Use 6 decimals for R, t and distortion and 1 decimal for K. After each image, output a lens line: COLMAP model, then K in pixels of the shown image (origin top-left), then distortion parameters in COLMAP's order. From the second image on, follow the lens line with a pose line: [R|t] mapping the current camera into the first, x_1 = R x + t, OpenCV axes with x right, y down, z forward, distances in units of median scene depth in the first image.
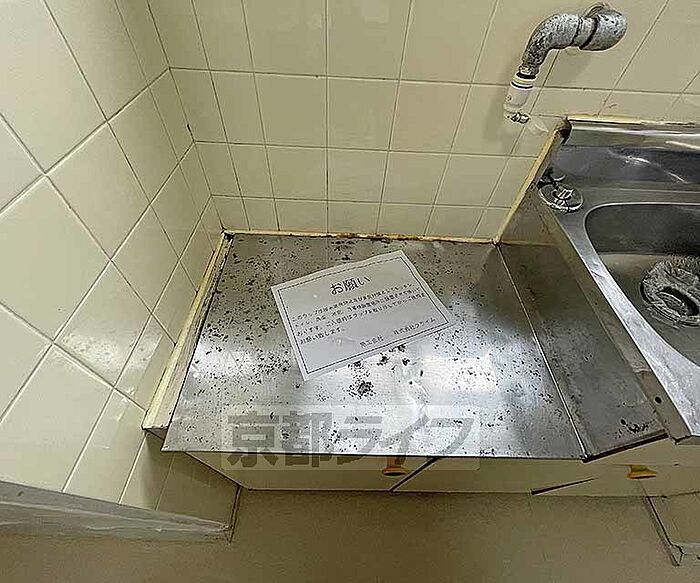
lens RADIAL K [[311.8, 0, 349.3], [0, 311.8, 293.1], [0, 0, 1]] dist [-0.001279, -0.000325]
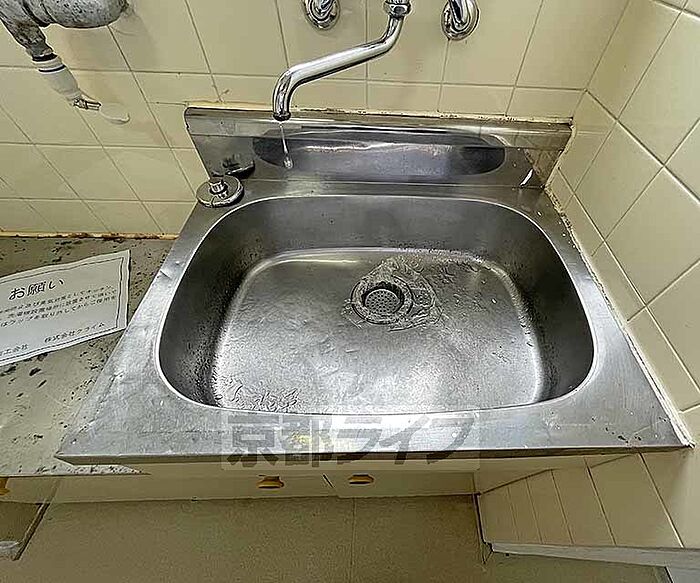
lens RADIAL K [[311.8, 0, 384.5], [0, 311.8, 292.4], [0, 0, 1]] dist [-0.001279, -0.000325]
pose [[0.999480, -0.021978, 0.023614, 0.954882], [0.021816, 0.999737, 0.007072, 0.000537], [-0.023764, -0.006554, 0.999696, 0.041472]]
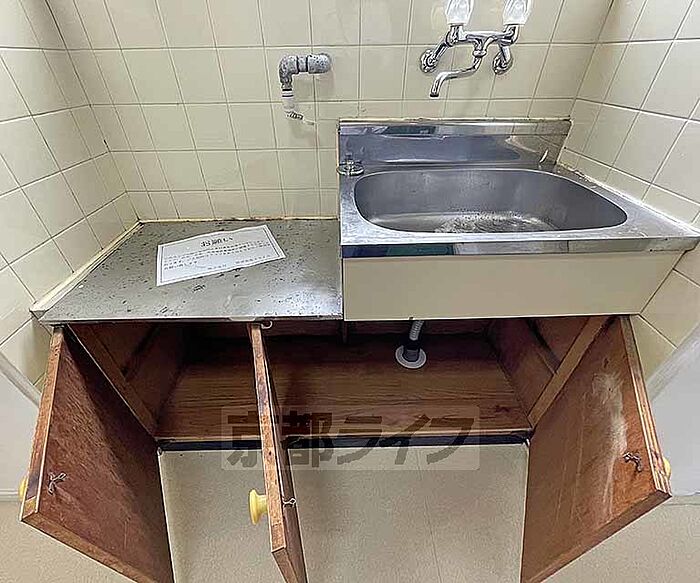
lens RADIAL K [[311.8, 0, 343.5], [0, 311.8, 291.0], [0, 0, 1]] dist [-0.001279, -0.000325]
pose [[0.998467, -0.054548, -0.009385, 0.524495], [0.050482, 0.967004, -0.249708, 0.518825], [0.022697, 0.248852, 0.968276, -0.245578]]
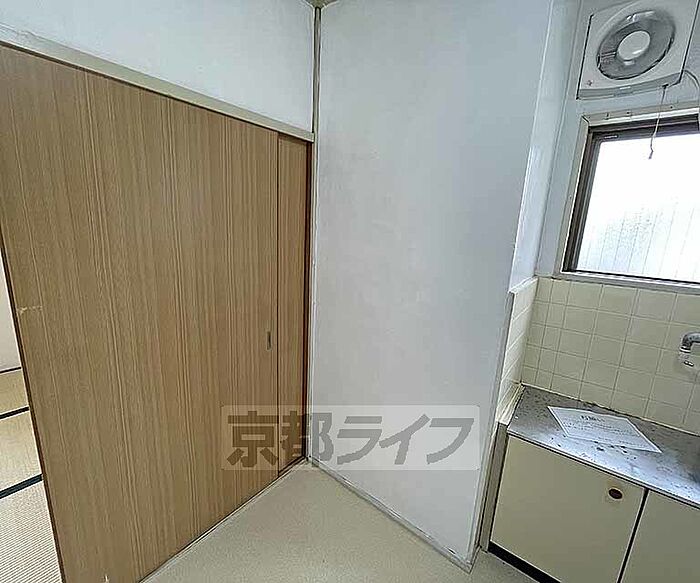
lens RADIAL K [[311.8, 0, 347.7], [0, 311.8, 293.5], [0, 0, 1]] dist [-0.001279, -0.000325]
pose [[0.789709, 0.121022, -0.601426, -0.127887], [-0.482989, 0.727114, -0.487881, 1.086216], [0.378261, 0.675766, 0.632660, -1.386483]]
